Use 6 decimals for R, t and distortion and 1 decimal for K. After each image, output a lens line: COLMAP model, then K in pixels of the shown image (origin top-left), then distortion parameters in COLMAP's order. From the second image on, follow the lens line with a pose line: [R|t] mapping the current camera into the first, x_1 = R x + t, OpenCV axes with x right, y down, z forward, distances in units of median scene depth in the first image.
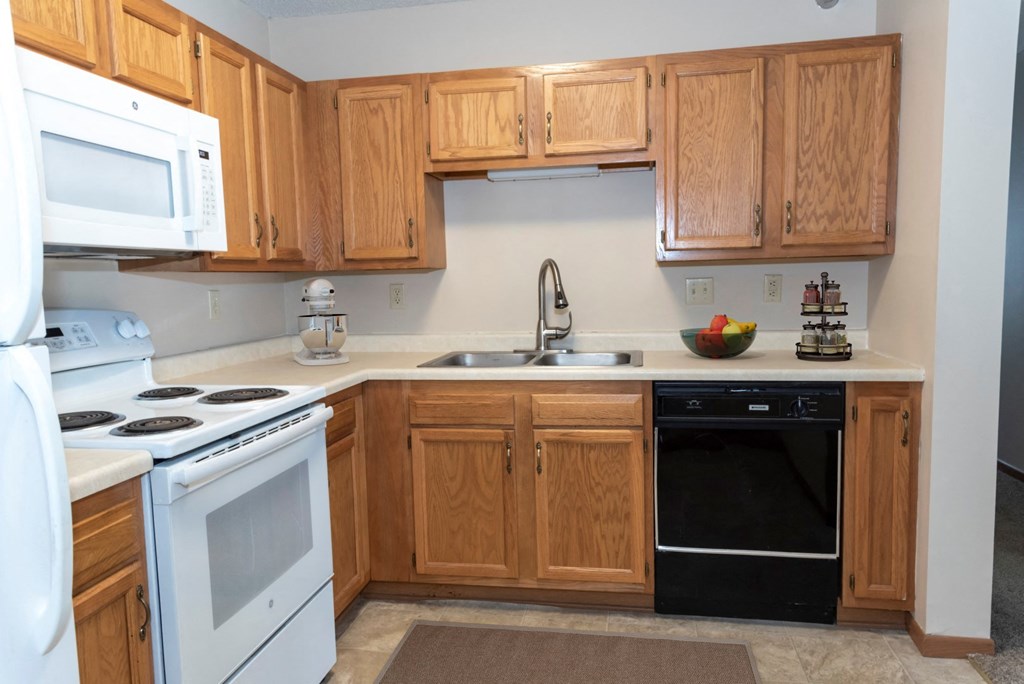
lens RADIAL K [[690.1, 0, 516.7], [0, 690.1, 342.6], [0, 0, 1]] dist [0.017757, -0.004735]
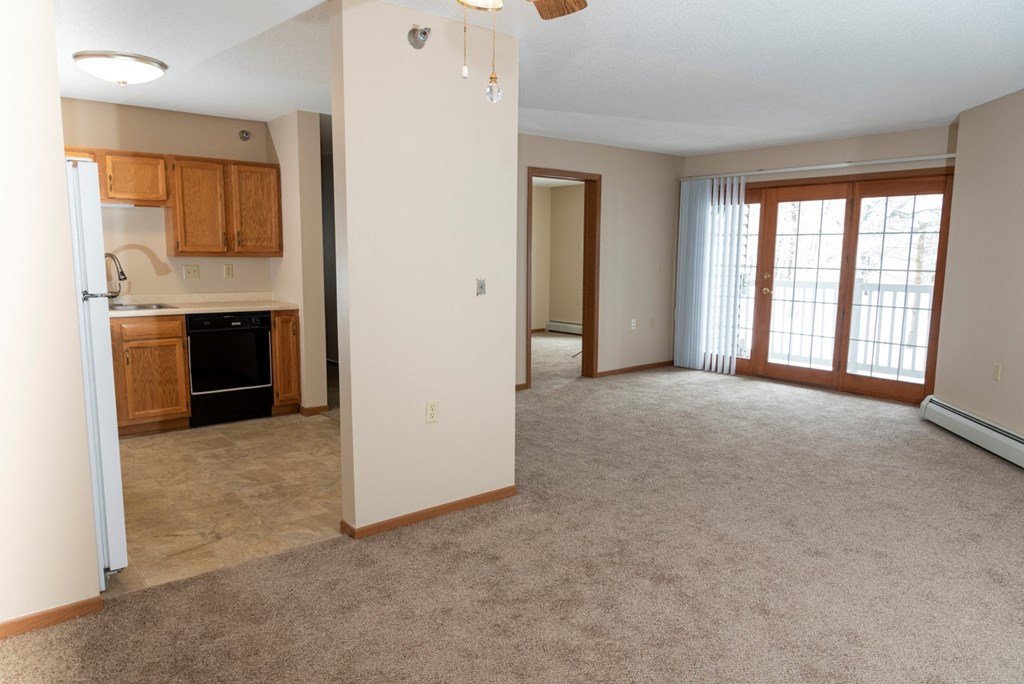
lens RADIAL K [[690.1, 0, 515.1], [0, 690.1, 344.8], [0, 0, 1]] dist [0.017757, -0.004735]
pose [[0.640860, -0.070000, 0.764459, -0.765386], [0.051967, 0.997505, 0.047775, 0.097577], [-0.765897, 0.009110, 0.642899, -1.107284]]
